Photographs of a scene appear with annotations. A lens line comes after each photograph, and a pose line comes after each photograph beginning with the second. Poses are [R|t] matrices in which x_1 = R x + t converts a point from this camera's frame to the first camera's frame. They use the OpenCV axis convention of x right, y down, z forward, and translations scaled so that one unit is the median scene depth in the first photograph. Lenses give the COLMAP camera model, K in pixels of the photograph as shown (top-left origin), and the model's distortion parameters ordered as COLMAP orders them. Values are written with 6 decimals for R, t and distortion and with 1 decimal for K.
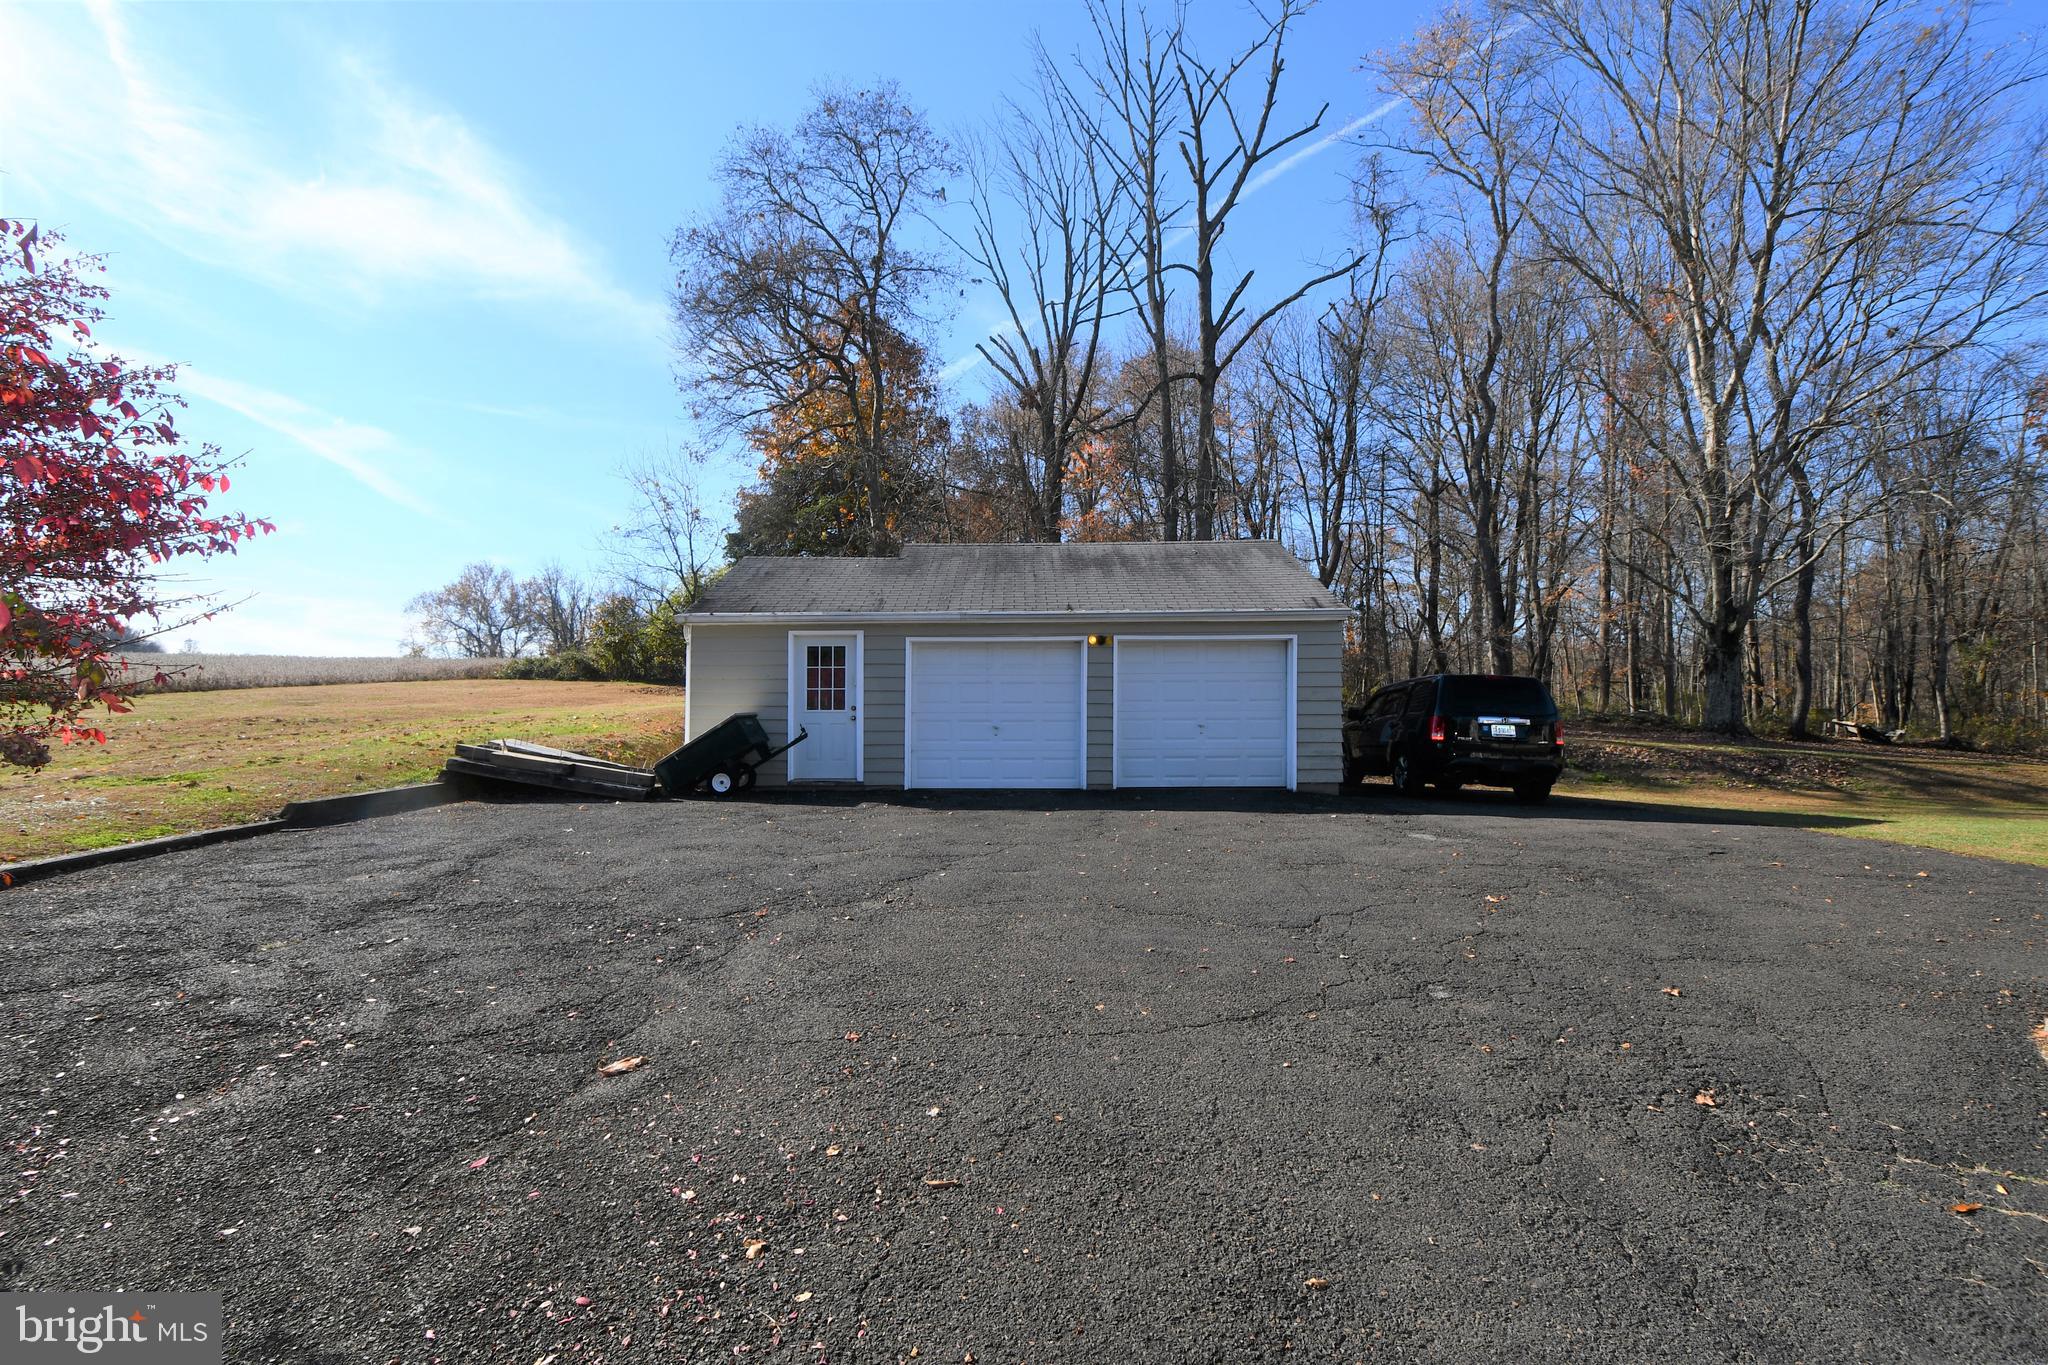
lens RADIAL K [[892.9, 0, 1024.4], [0, 892.9, 692.8], [0, 0, 1]] dist [0.006674, -0.015930]
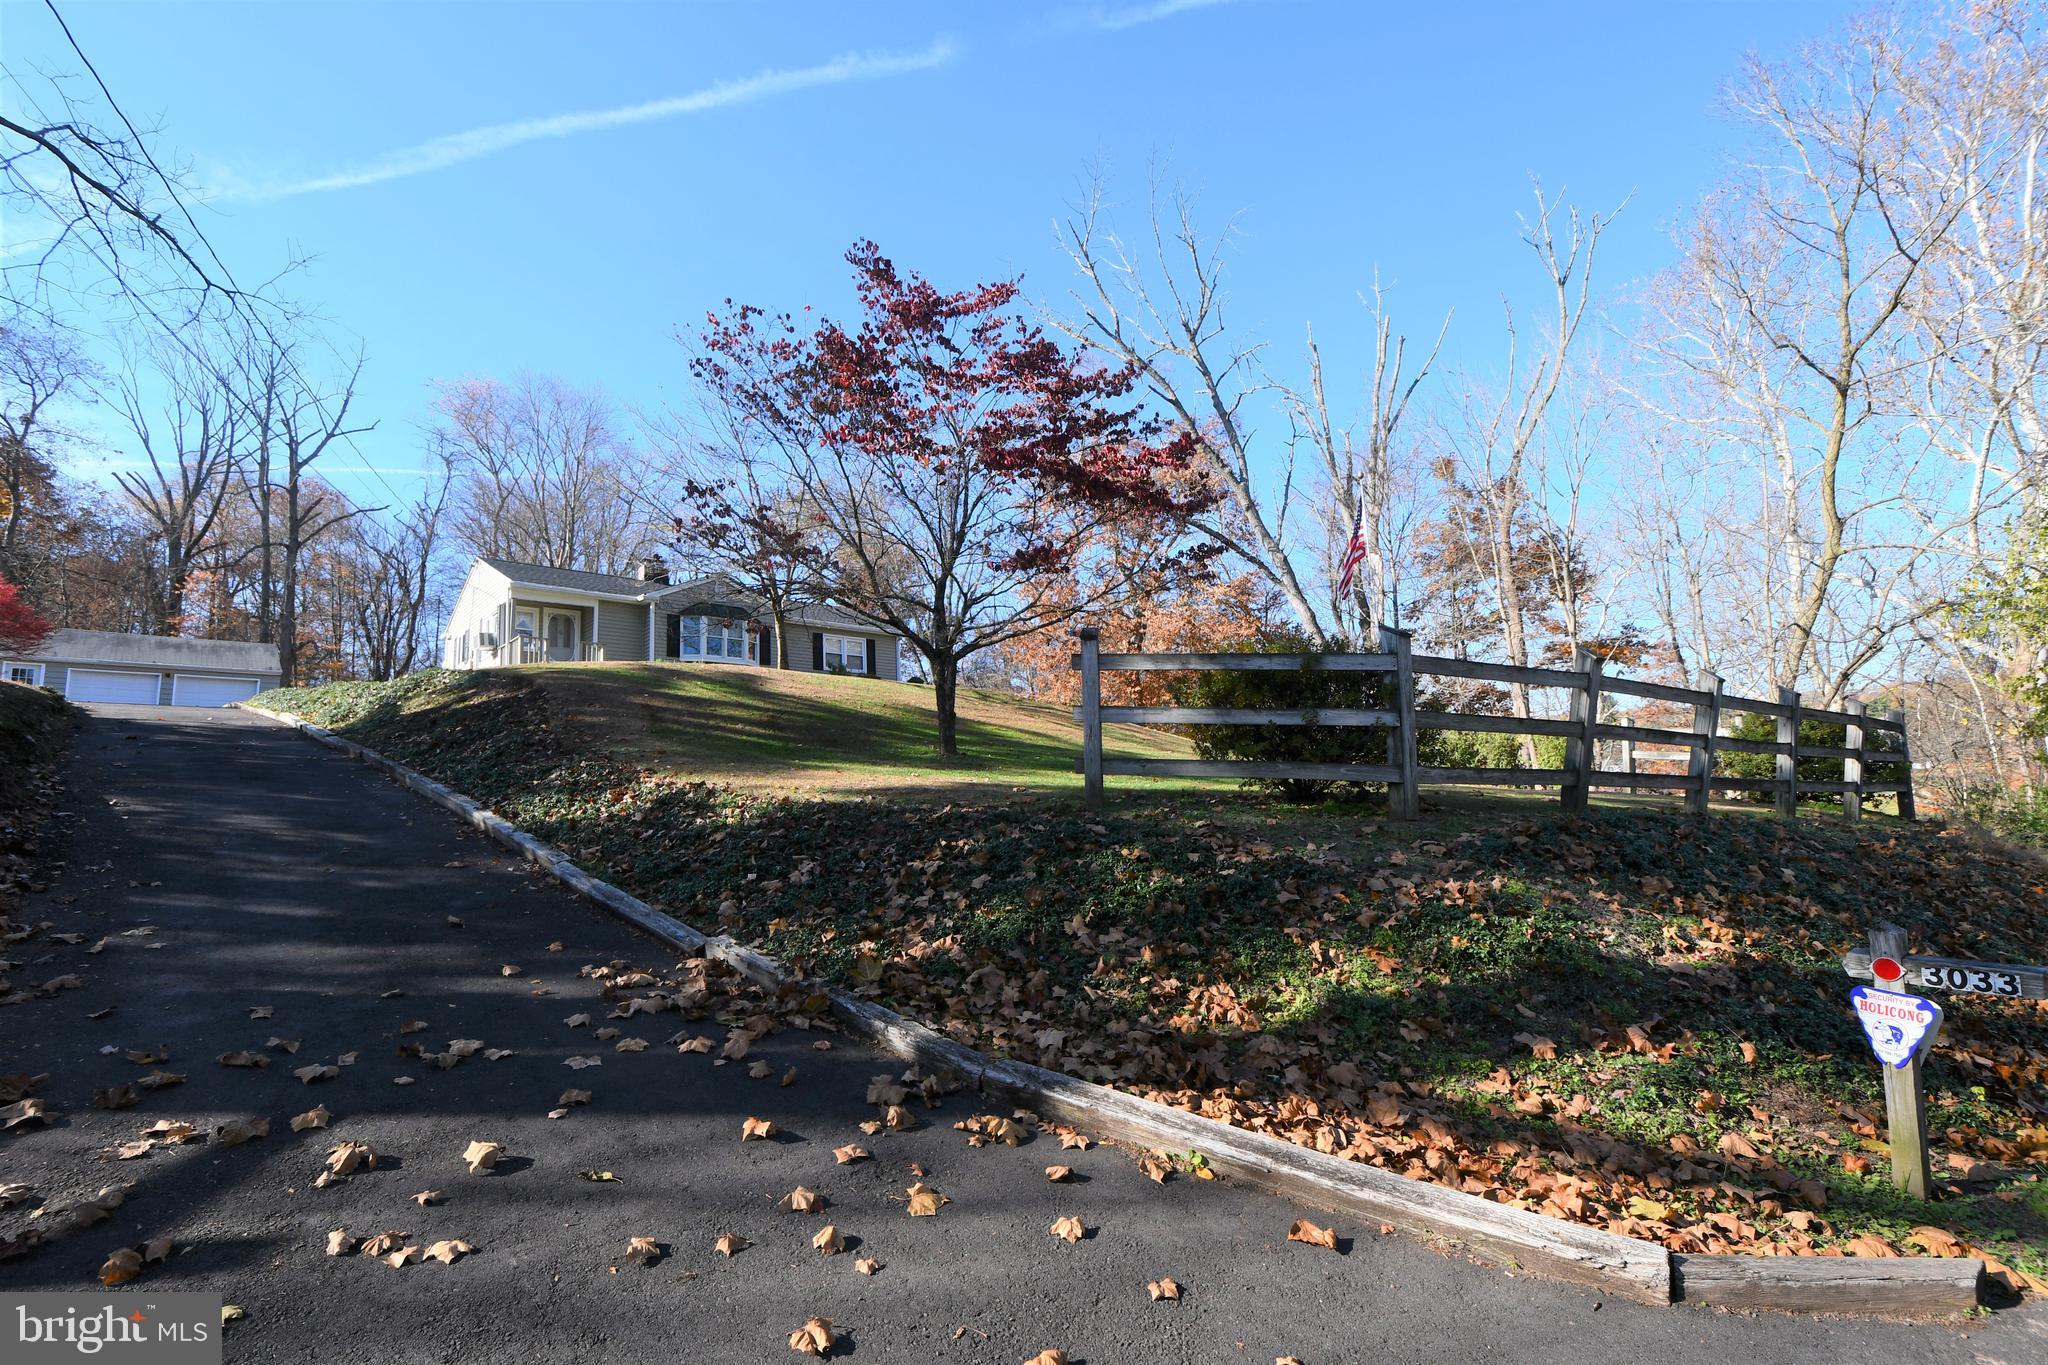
lens RADIAL K [[892.9, 0, 1014.7], [0, 892.9, 694.5], [0, 0, 1]] dist [0.006674, -0.015930]
pose [[0.716516, 0.063330, 0.694690, 0.024784], [0.020419, 0.993539, -0.111635, 0.160517], [-0.697272, 0.094173, 0.710593, -1.205177]]
